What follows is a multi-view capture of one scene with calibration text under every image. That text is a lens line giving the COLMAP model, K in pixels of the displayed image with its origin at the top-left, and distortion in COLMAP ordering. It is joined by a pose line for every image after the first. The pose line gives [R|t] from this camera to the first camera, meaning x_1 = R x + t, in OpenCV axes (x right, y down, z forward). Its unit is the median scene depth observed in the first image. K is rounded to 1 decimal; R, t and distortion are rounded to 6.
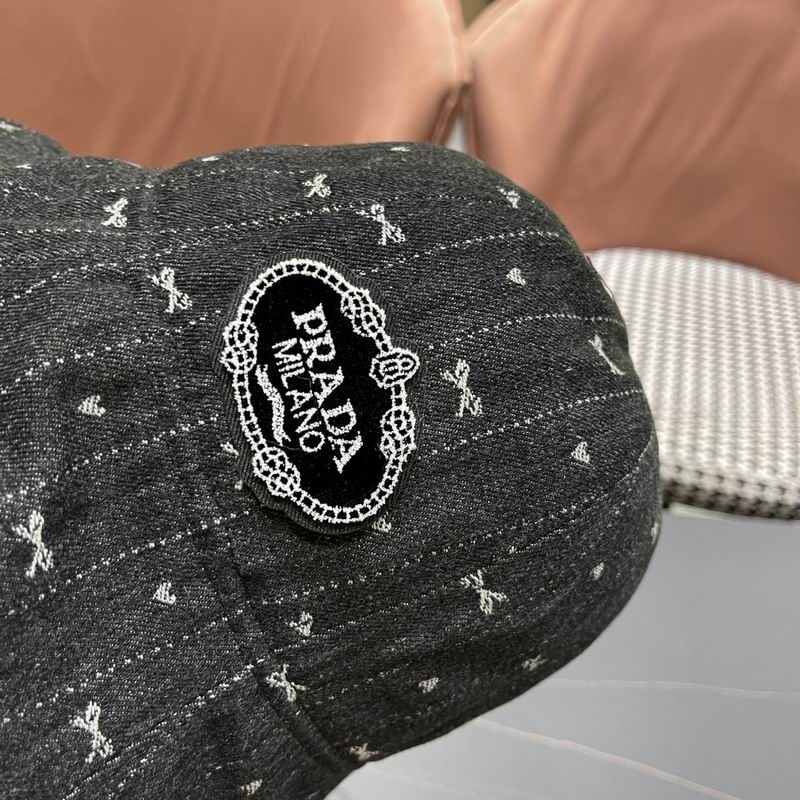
lens RADIAL K [[848.0, 0, 400.5], [0, 848.0, 407.1], [0, 0, 1]] dist [0.021087, 0.000000]
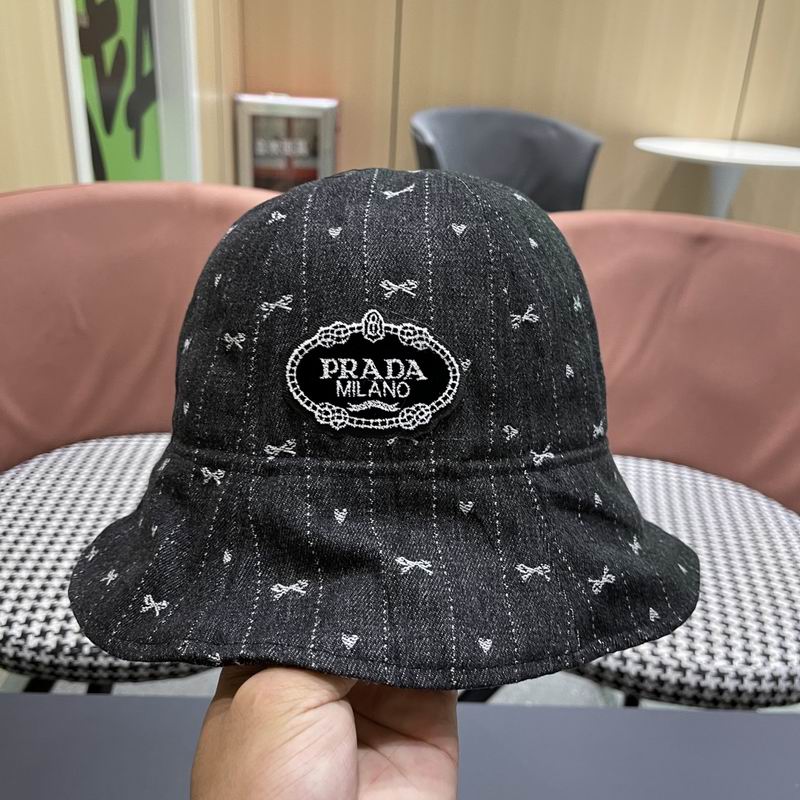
lens RADIAL K [[848.0, 0, 406.1], [0, 848.0, 394.3], [0, 0, 1]] dist [0.021087, 0.000000]
pose [[0.299302, -0.954109, -0.009698, -0.094511], [0.950400, 0.297207, 0.091694, -0.096131], [-0.084604, -0.036662, 0.995740, -0.571403]]
